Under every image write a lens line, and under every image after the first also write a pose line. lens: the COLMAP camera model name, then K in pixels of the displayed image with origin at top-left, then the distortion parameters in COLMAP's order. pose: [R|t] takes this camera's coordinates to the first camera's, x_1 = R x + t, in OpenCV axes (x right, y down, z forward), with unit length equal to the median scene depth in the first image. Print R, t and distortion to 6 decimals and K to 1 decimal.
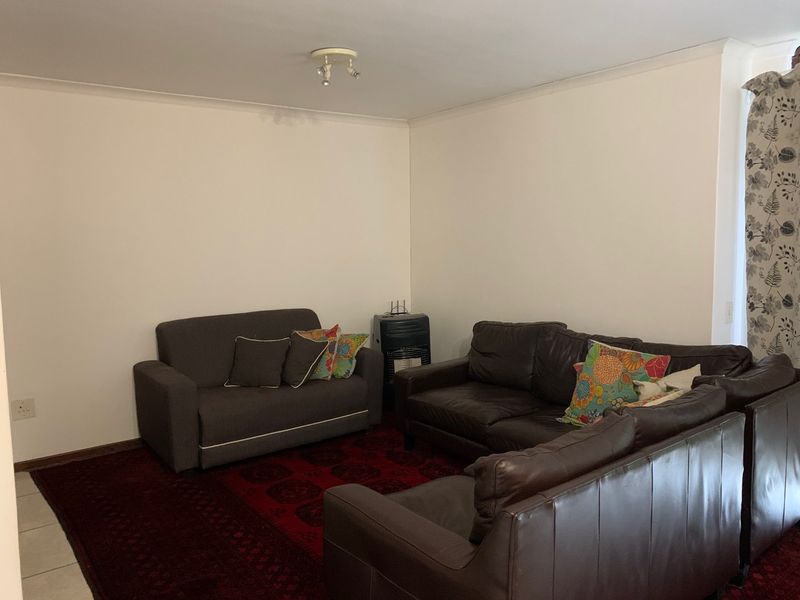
lens RADIAL K [[596.4, 0, 402.2], [0, 596.4, 296.7], [0, 0, 1]] dist [0.030317, -0.036423]
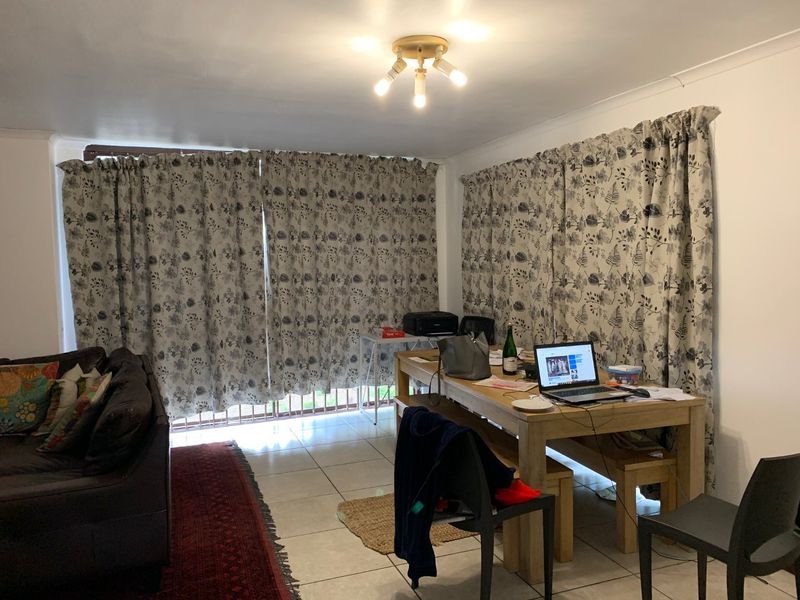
lens RADIAL K [[596.4, 0, 390.3], [0, 596.4, 287.2], [0, 0, 1]] dist [0.030317, -0.036423]
pose [[0.250572, -0.035268, 0.967455, -0.543371], [0.114193, 0.993436, 0.006639, 0.008534], [-0.961339, 0.108813, 0.252955, -0.056860]]
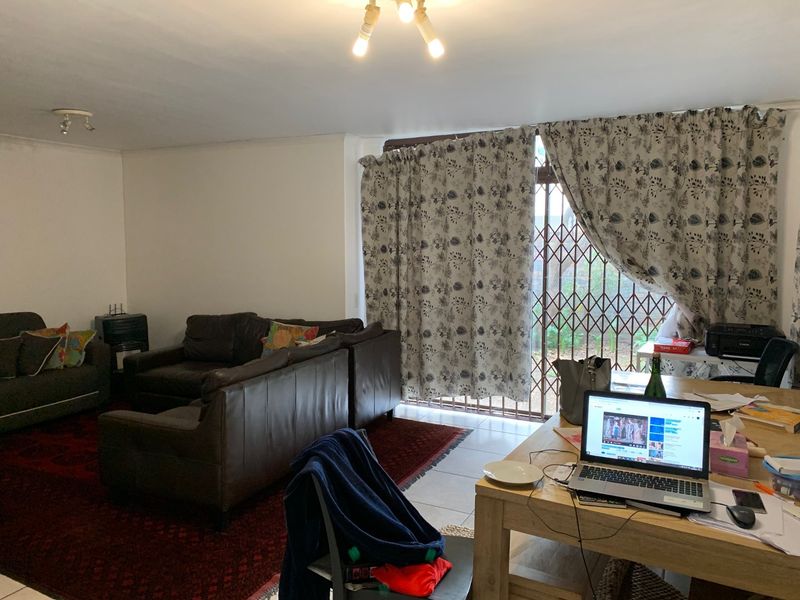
lens RADIAL K [[596.4, 0, 392.1], [0, 596.4, 293.9], [0, 0, 1]] dist [0.030317, -0.036423]
pose [[0.889179, -0.023230, 0.456970, -0.092990], [0.033229, 0.999352, -0.013857, 0.032236], [-0.456352, 0.027506, 0.889374, -0.441120]]
